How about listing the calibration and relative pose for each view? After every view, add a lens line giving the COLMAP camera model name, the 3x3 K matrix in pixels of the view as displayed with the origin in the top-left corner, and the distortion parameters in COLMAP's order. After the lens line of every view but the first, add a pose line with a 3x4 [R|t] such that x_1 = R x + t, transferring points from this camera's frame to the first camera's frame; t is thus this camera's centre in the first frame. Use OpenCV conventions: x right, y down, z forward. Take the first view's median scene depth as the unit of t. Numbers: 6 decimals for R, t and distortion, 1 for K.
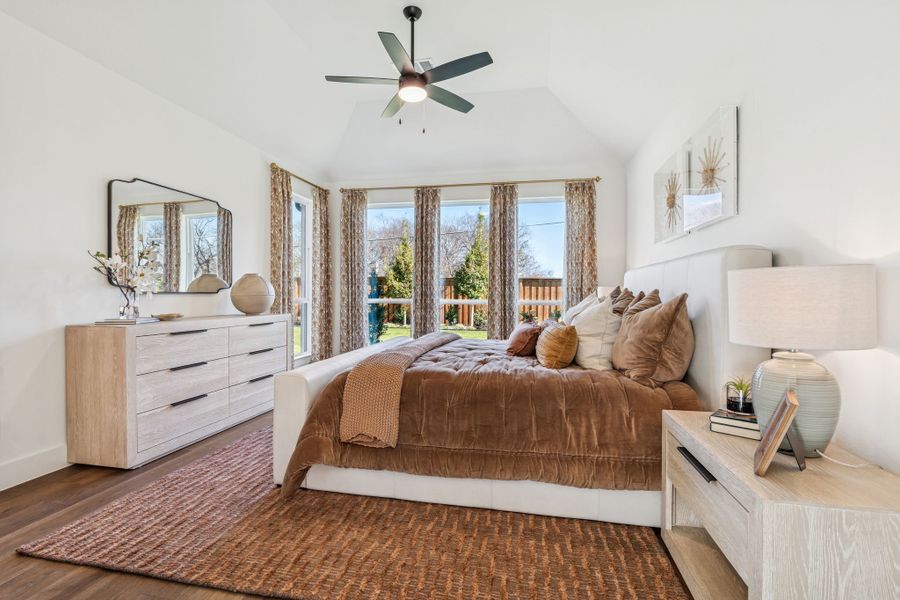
lens RADIAL K [[420.9, 0, 448.8], [0, 420.9, 298.7], [0, 0, 1]] dist [-0.002936, 0.000448]
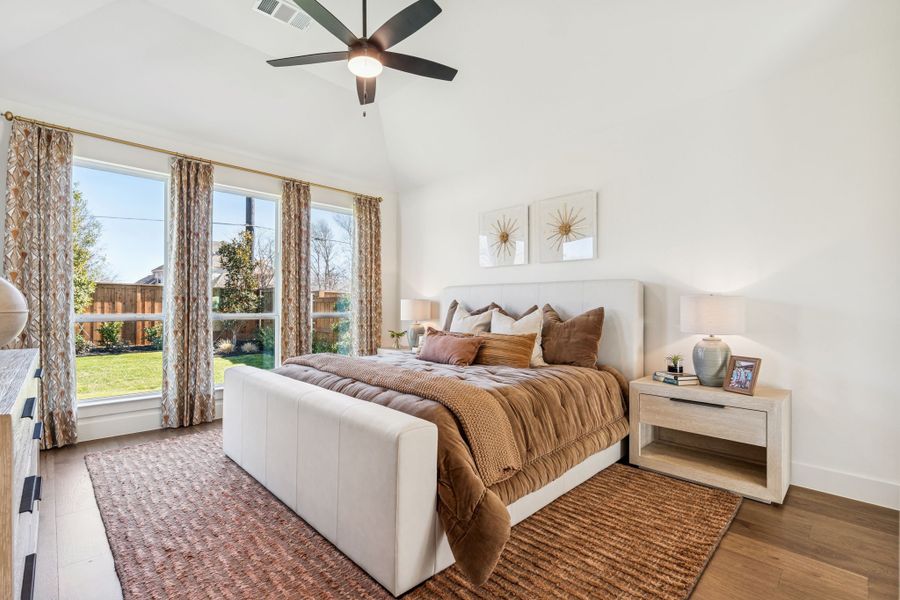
lens RADIAL K [[420.9, 0, 448.8], [0, 420.9, 298.7], [0, 0, 1]] dist [-0.002936, 0.000448]
pose [[0.554966, 0.014812, 0.831741, -0.439490], [0.008665, 0.999684, -0.023584, -0.003765], [-0.831828, 0.020295, 0.554662, 0.260929]]
